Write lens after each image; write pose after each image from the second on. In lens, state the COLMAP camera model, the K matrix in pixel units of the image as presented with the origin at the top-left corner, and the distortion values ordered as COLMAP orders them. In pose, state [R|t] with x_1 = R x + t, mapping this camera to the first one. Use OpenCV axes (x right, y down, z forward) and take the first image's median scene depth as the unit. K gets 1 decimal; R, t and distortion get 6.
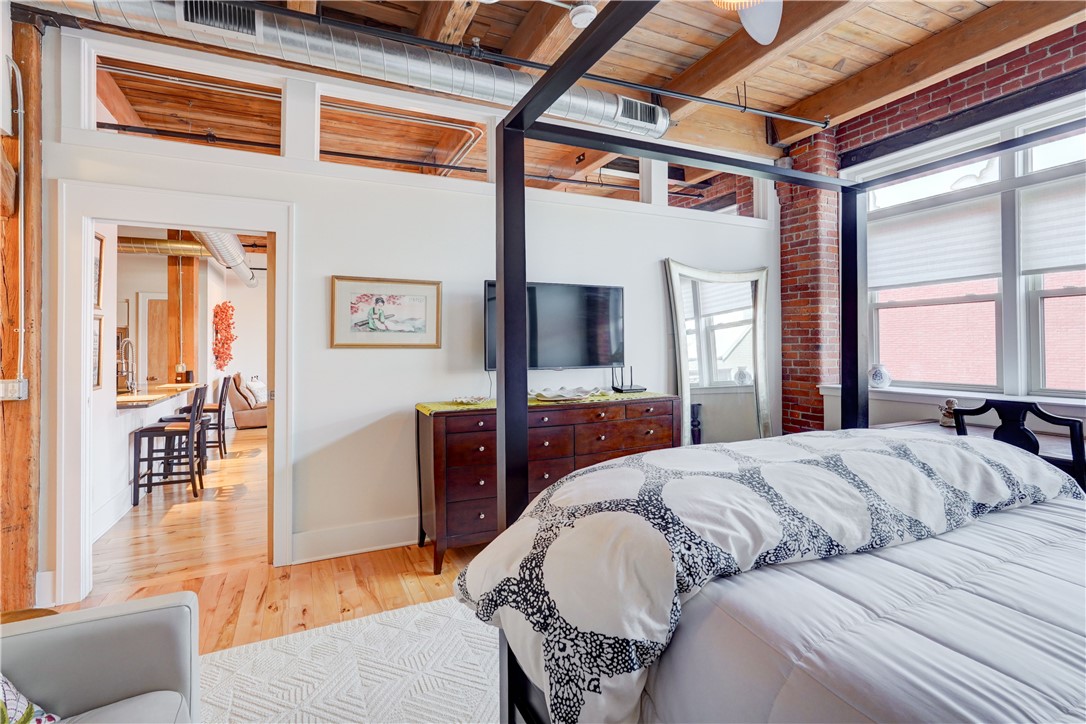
lens RADIAL K [[492.8, 0, 516.8], [0, 492.8, 343.3], [0, 0, 1]] dist [-0.000221, 0.000673]
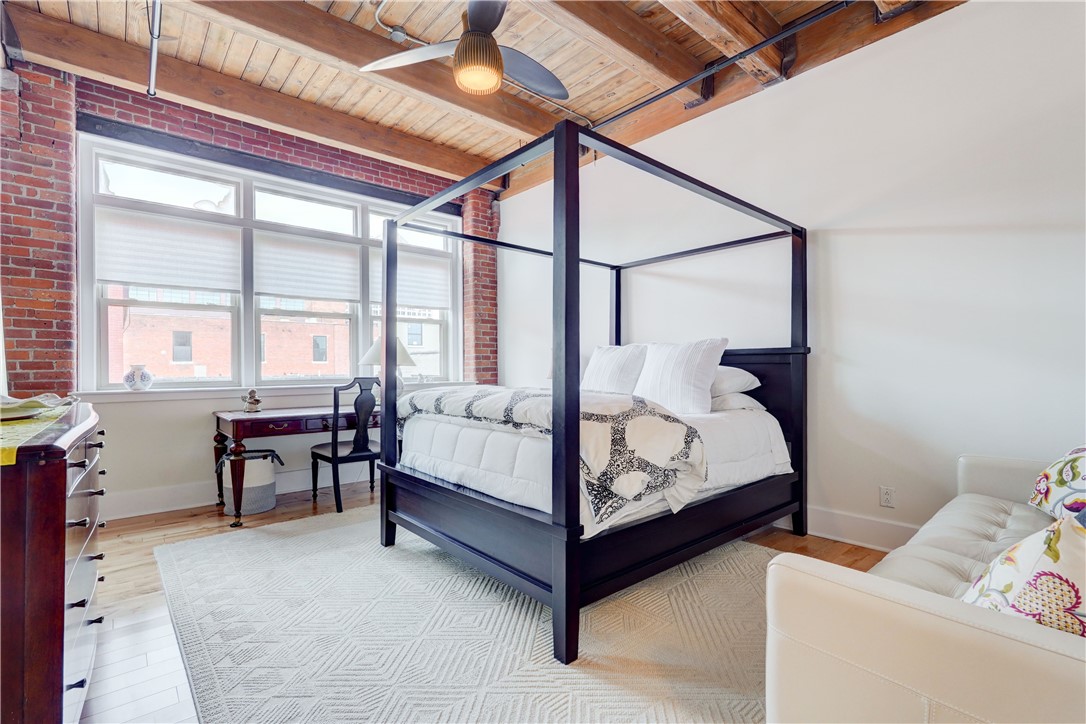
lens RADIAL K [[492.8, 0, 517.0], [0, 492.8, 363.8], [0, 0, 1]] dist [-0.000221, 0.000673]
pose [[-0.270087, 0.012296, 0.962757, -0.364495], [-0.001784, 0.999910, -0.013271, 0.051825], [-0.962834, -0.005302, -0.270041, 0.567722]]
